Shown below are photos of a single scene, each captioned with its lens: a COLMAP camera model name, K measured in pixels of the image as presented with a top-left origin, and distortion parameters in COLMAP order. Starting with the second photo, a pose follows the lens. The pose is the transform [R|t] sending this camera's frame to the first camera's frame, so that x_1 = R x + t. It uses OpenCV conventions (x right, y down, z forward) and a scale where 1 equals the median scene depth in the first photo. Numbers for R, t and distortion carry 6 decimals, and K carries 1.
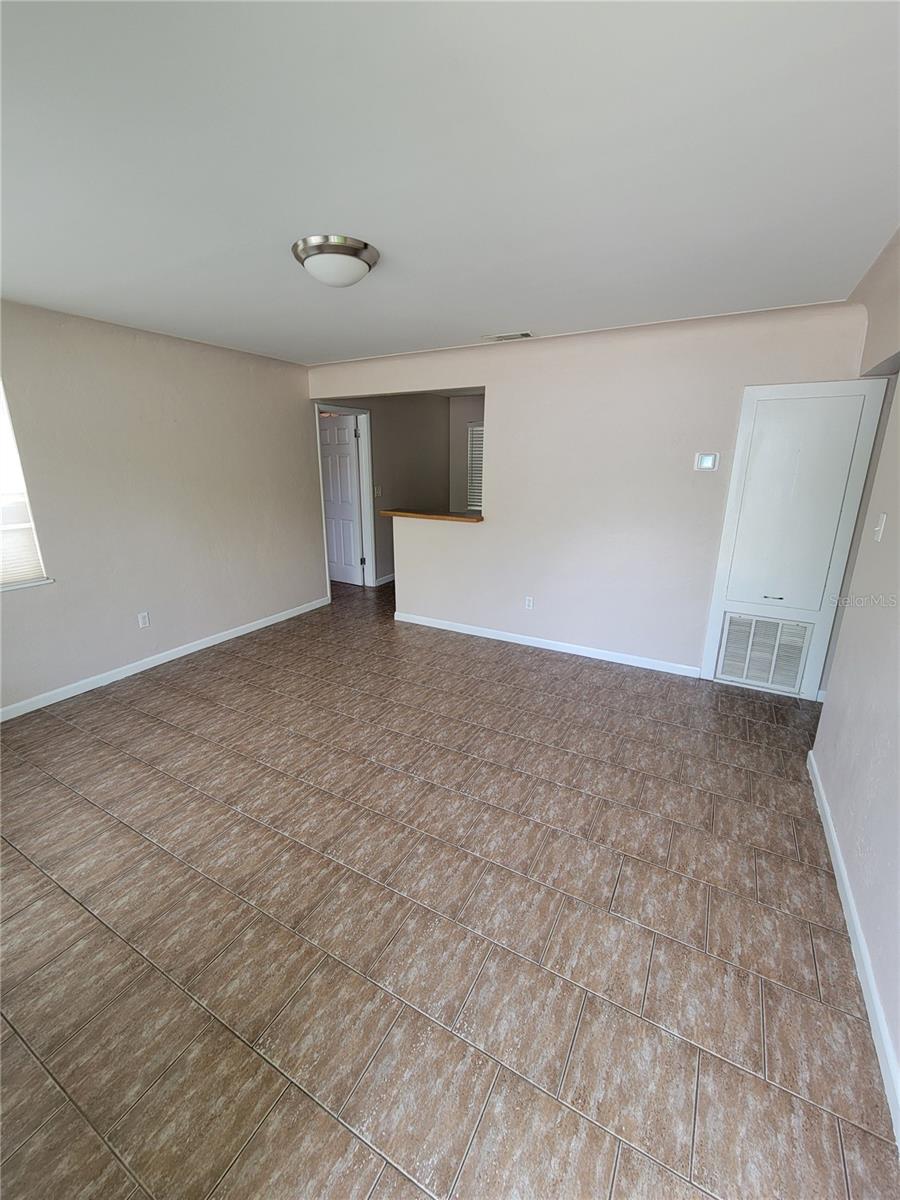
lens RADIAL K [[487.1, 0, 434.0], [0, 487.1, 603.5], [0, 0, 1]] dist [-0.003815, 0.003144]
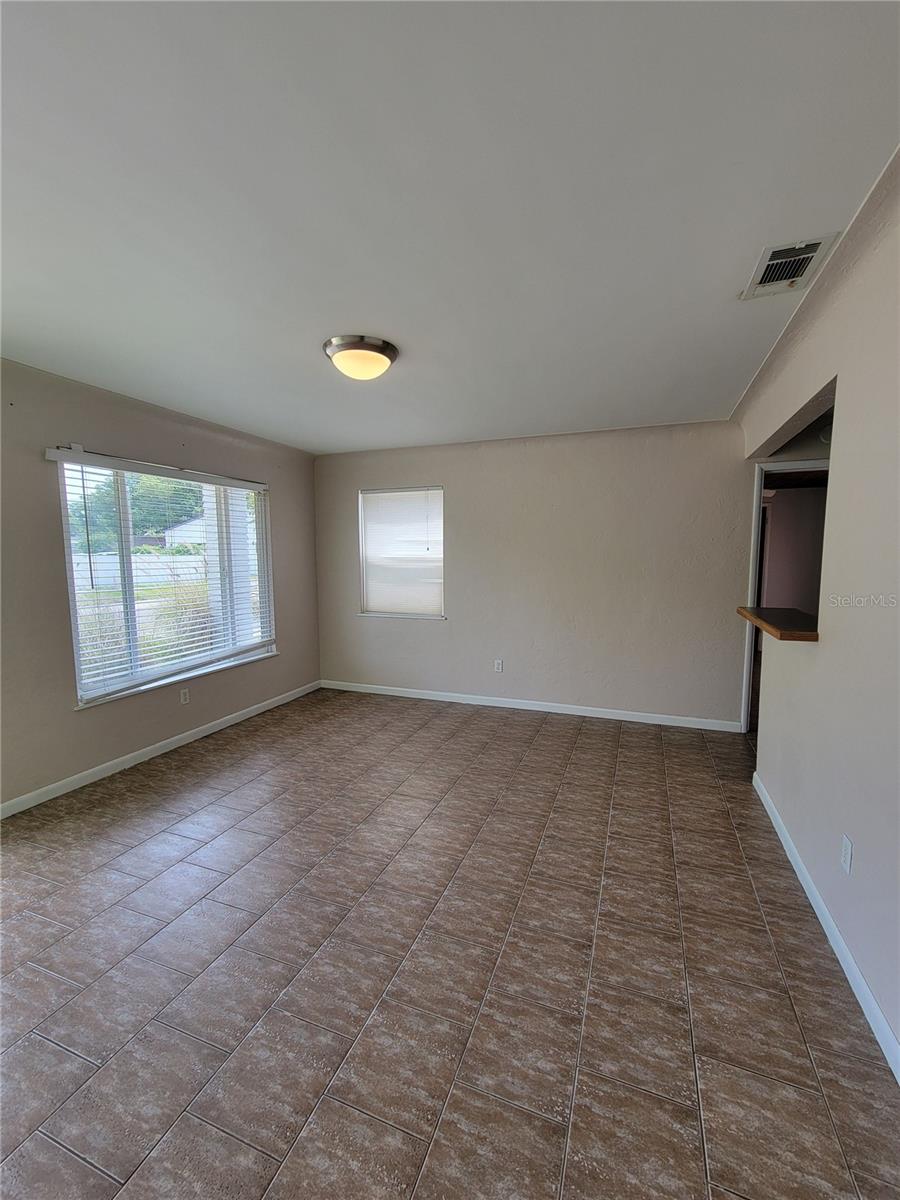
lens RADIAL K [[487.1, 0, 458.8], [0, 487.1, 609.8], [0, 0, 1]] dist [-0.003815, 0.003144]
pose [[0.177883, 0.110302, -0.977850, 0.563136], [-0.279806, 0.958351, 0.057202, -0.141861], [0.943433, 0.263433, 0.201337, 0.612147]]
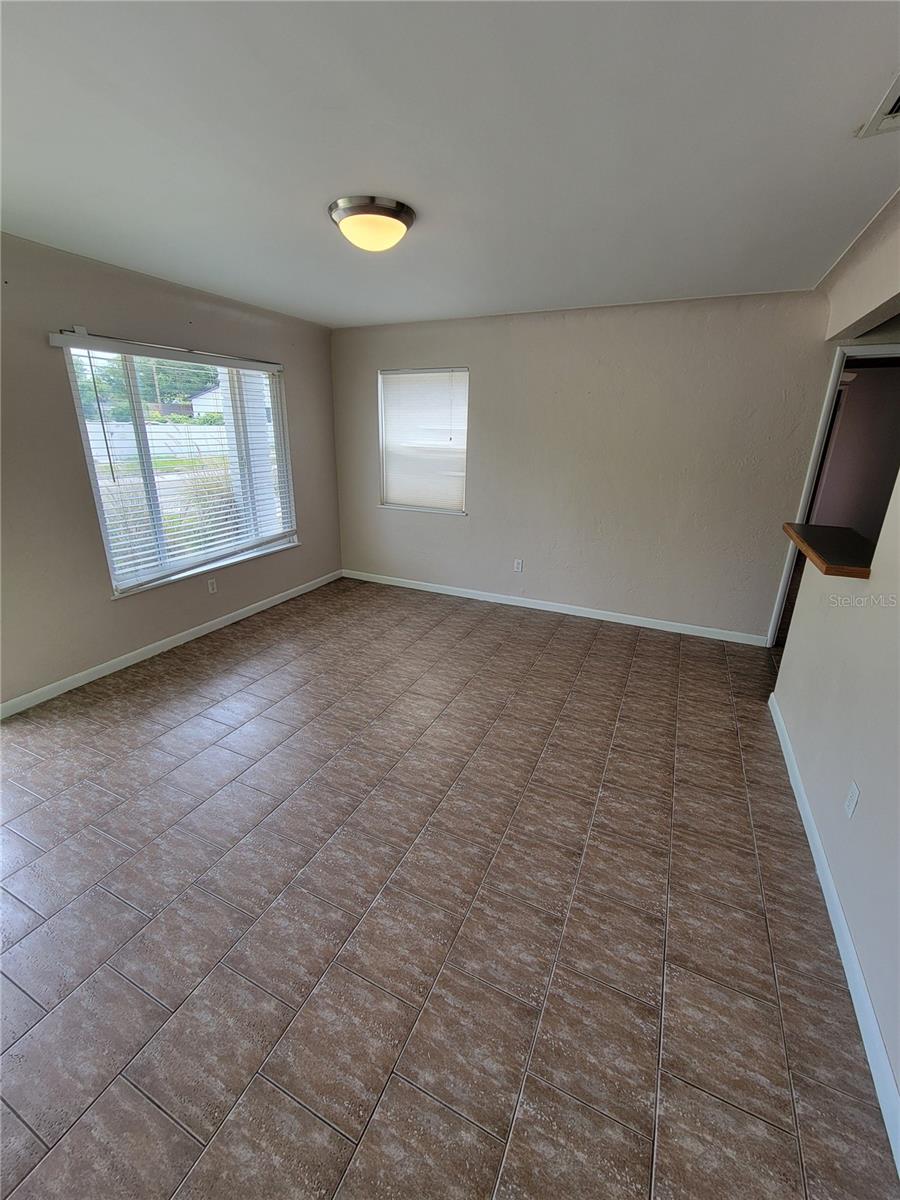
lens RADIAL K [[487.1, 0, 443.0], [0, 487.1, 594.3], [0, 0, 1]] dist [-0.003815, 0.003144]
pose [[0.088409, 0.323448, -0.942107, 0.537494], [-0.300299, 0.910459, 0.284402, -0.185241], [0.949739, 0.257770, 0.177624, 0.618049]]
